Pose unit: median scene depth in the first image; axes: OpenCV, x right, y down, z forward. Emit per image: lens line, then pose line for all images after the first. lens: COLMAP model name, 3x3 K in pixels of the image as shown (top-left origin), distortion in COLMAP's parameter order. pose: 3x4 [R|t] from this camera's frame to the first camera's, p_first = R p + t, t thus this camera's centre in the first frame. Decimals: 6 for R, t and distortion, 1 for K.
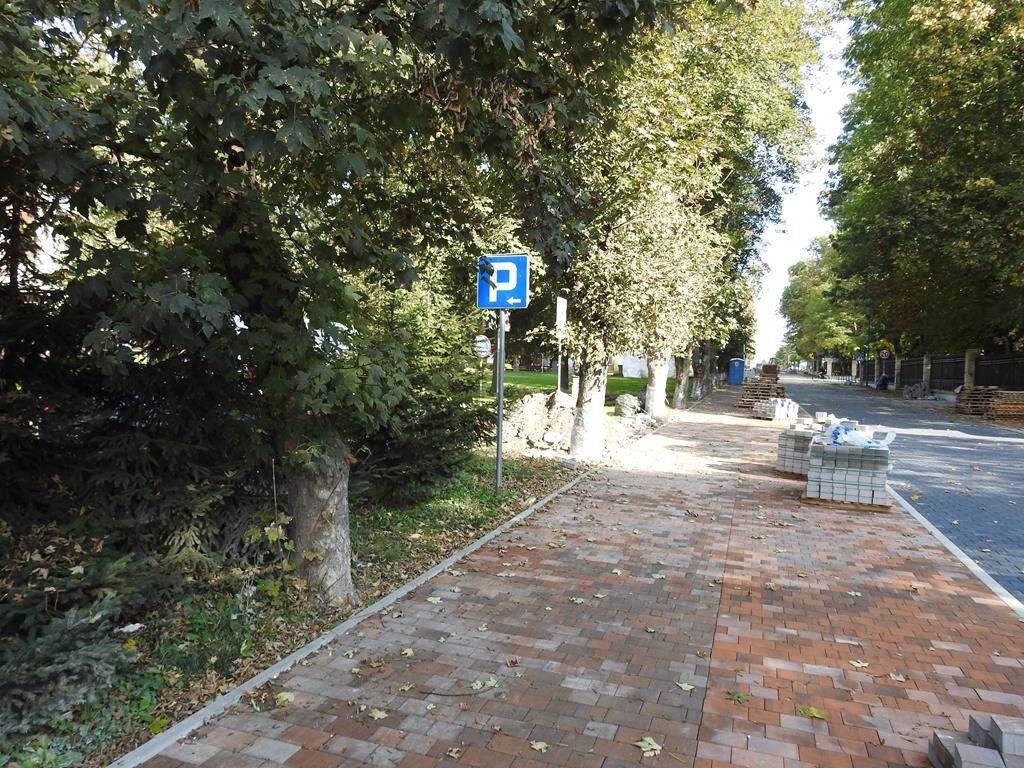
lens RADIAL K [[749.3, 0, 512.0], [0, 749.3, 384.0], [0, 0, 1]] dist [0.002355, 0.000782]
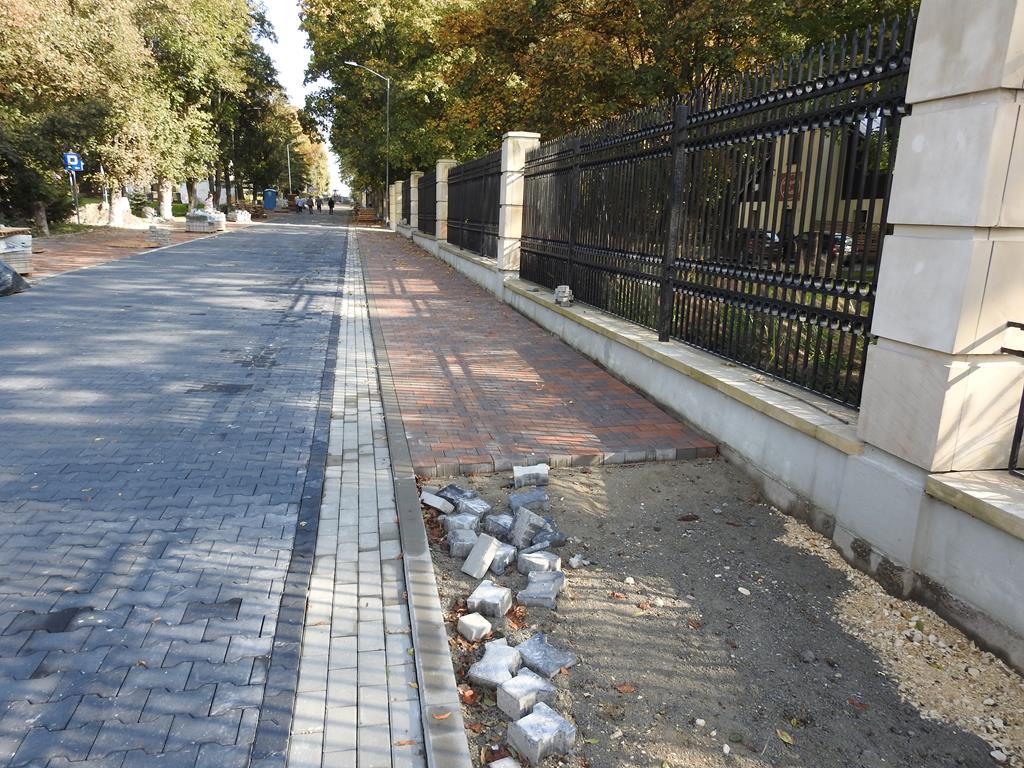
lens RADIAL K [[749.3, 0, 512.0], [0, 749.3, 384.0], [0, 0, 1]] dist [0.002355, 0.000782]
pose [[0.869052, -0.114559, 0.481274, -0.022431], [0.006716, 0.975462, 0.220066, 0.070095], [-0.494675, -0.188017, 0.848497, -2.053933]]
